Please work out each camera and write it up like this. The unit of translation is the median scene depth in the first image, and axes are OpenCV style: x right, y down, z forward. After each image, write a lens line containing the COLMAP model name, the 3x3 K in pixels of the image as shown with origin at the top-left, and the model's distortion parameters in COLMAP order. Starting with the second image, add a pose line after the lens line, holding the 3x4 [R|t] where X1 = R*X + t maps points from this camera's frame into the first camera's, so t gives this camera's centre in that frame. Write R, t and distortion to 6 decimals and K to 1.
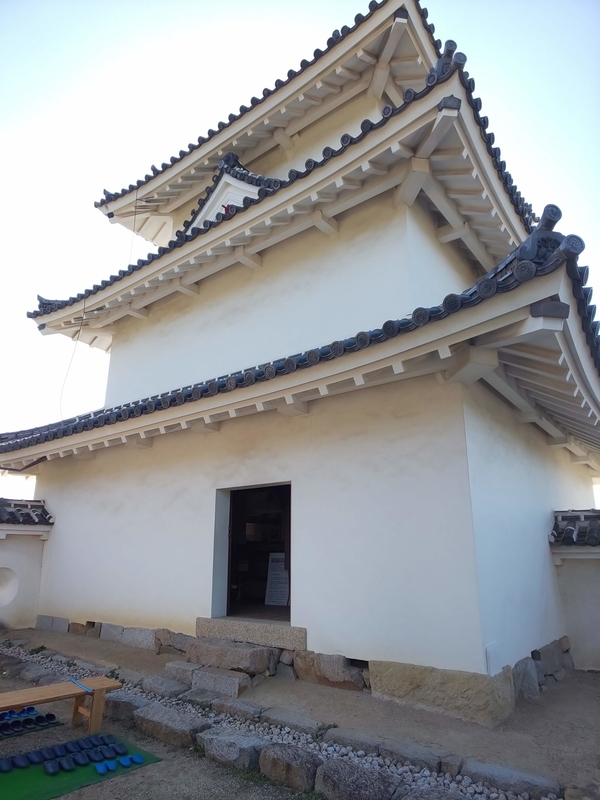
lens RADIAL K [[548.3, 0, 300.0], [0, 548.3, 400.0], [0, 0, 1]] dist [0.003057, -0.000453]
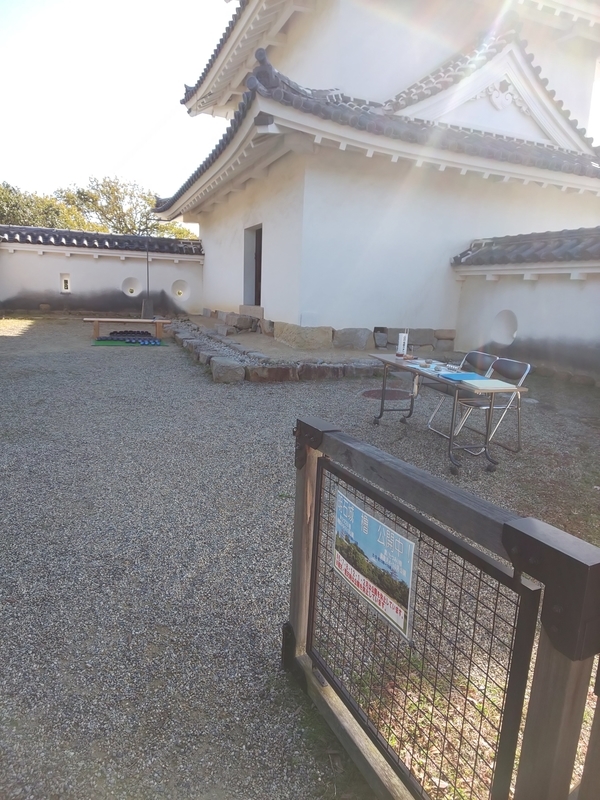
lens RADIAL K [[548.3, 0, 300.0], [0, 548.3, 400.0], [0, 0, 1]] dist [0.003057, -0.000453]
pose [[0.871467, 0.117952, -0.476059, 0.619853], [0.110063, 0.898861, 0.424188, -0.041179], [0.477945, -0.422062, 0.770346, -0.286678]]
